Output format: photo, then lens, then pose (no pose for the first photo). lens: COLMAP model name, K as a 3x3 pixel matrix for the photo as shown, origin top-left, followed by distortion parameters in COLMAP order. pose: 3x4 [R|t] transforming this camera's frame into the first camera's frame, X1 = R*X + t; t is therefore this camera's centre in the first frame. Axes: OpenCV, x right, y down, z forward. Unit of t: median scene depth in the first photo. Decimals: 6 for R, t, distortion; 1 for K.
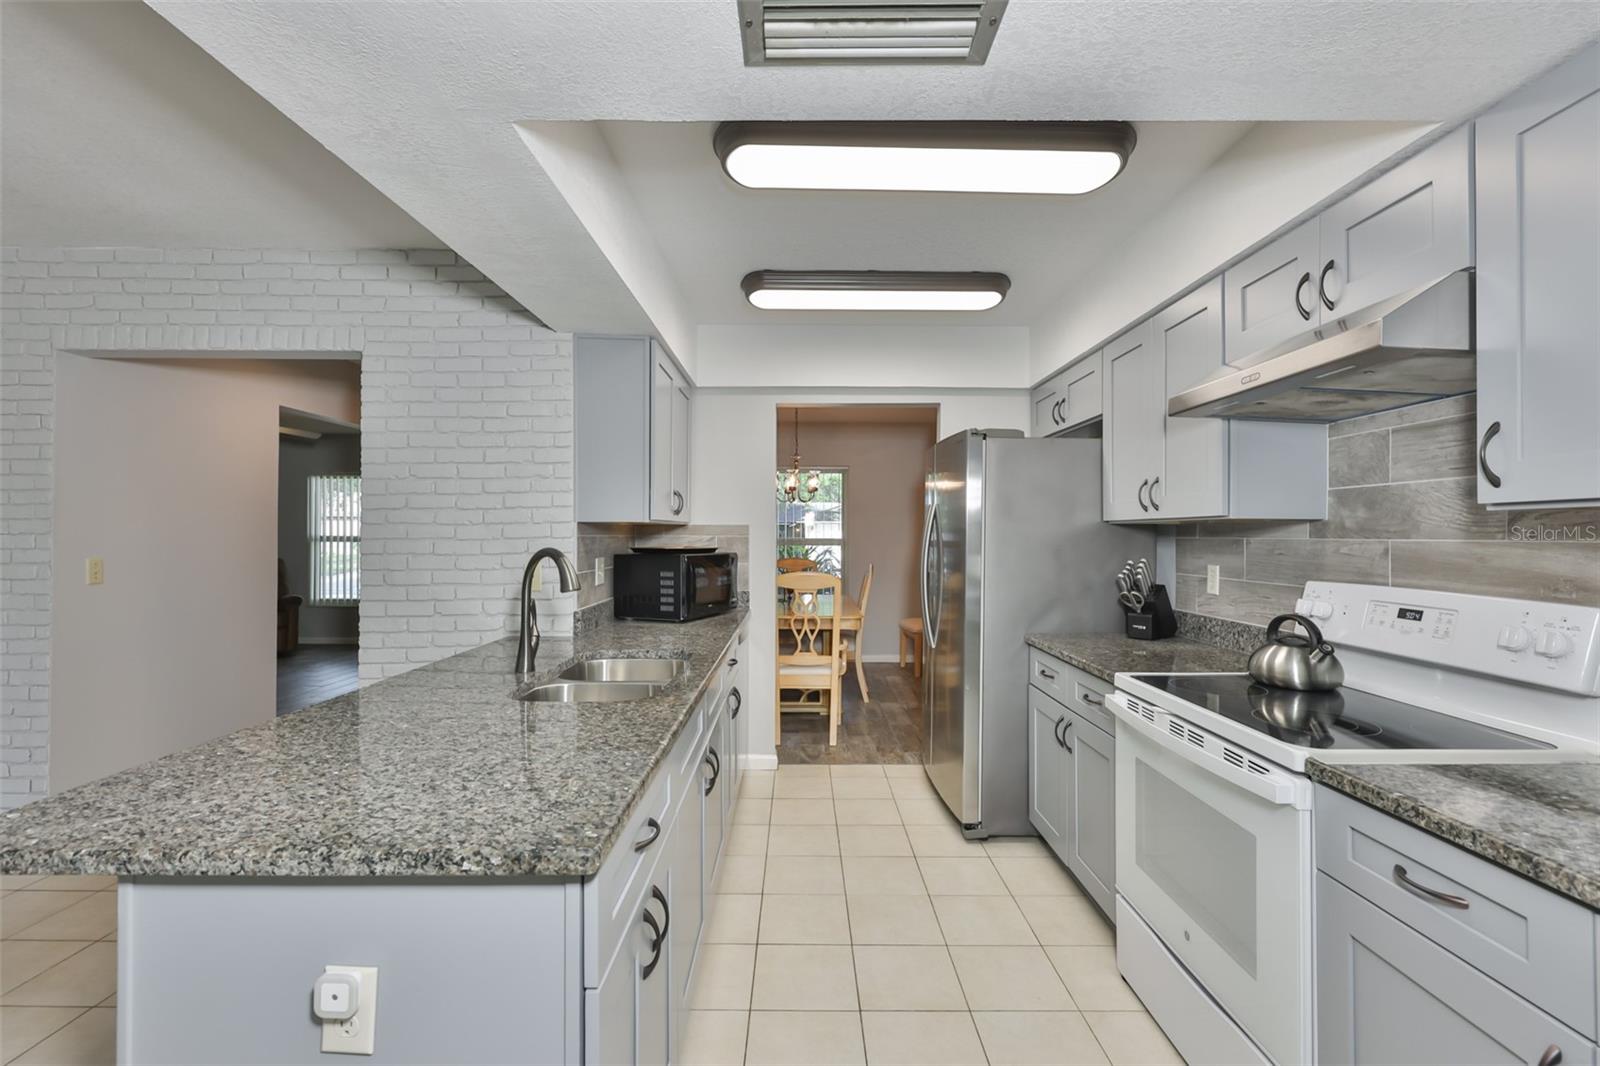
lens RADIAL K [[676.9, 0, 800.0], [0, 676.9, 533.0], [0, 0, 1]] dist [-0.000900, -0.000147]
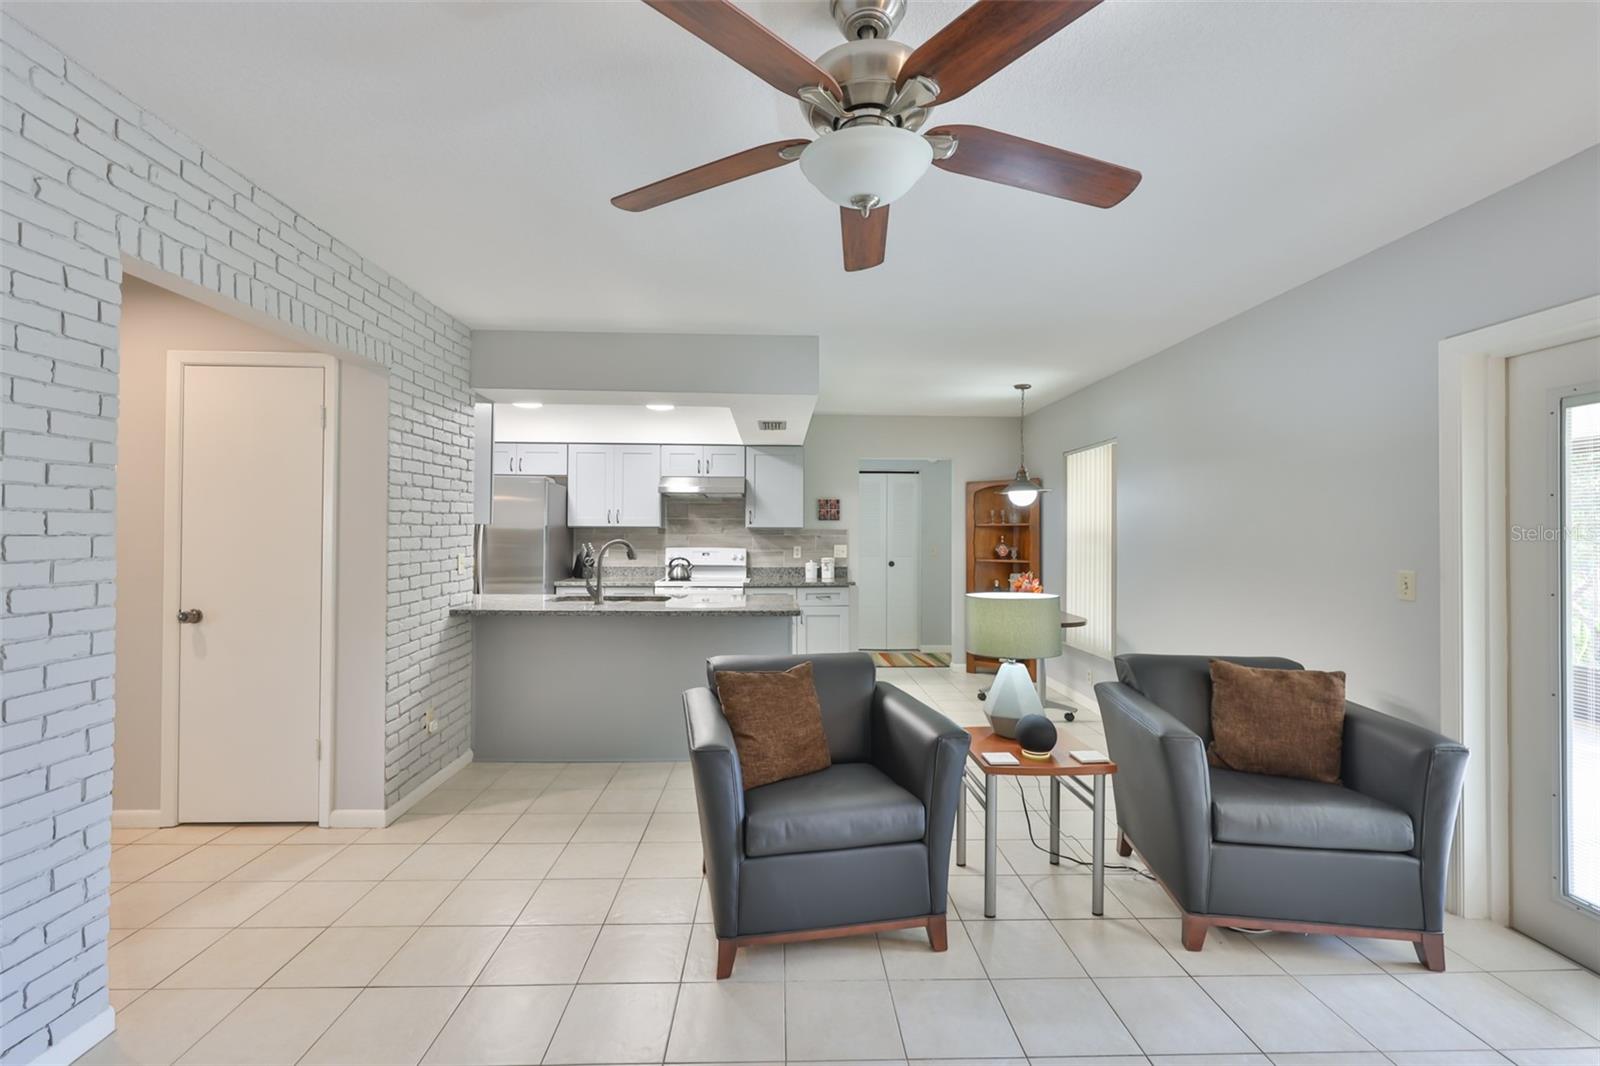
lens RADIAL K [[676.9, 0, 800.0], [0, 676.9, 533.0], [0, 0, 1]] dist [-0.000900, -0.000147]
pose [[-0.035432, -0.001392, 0.999371, -2.313073], [-0.009668, 0.999953, 0.001050, -0.006568], [-0.999325, -0.009624, -0.035444, 0.479840]]
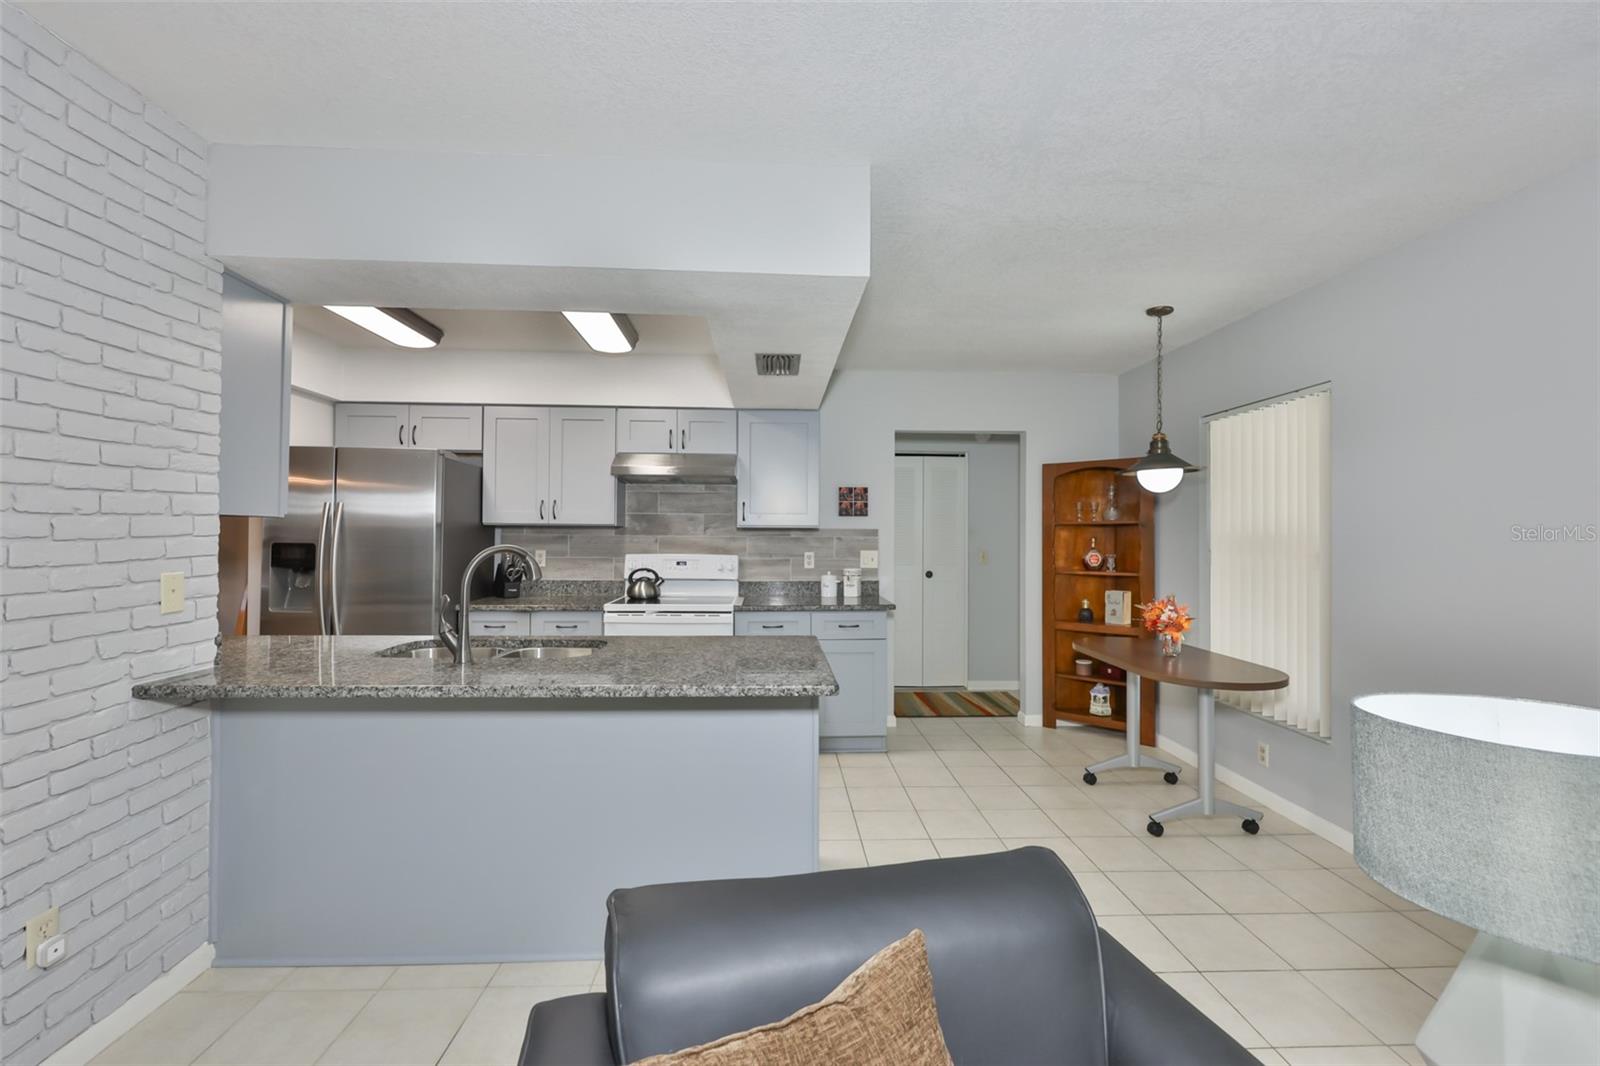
lens RADIAL K [[683.9, 0, 805.3], [0, 683.9, 531.5], [0, 0, 1]] dist [0.001319, 0.000185]
pose [[-0.048419, 0.002826, 0.998823, -1.476328], [-0.011451, 0.999929, -0.003385, -0.003108], [-0.998761, -0.011601, -0.048383, 0.504673]]
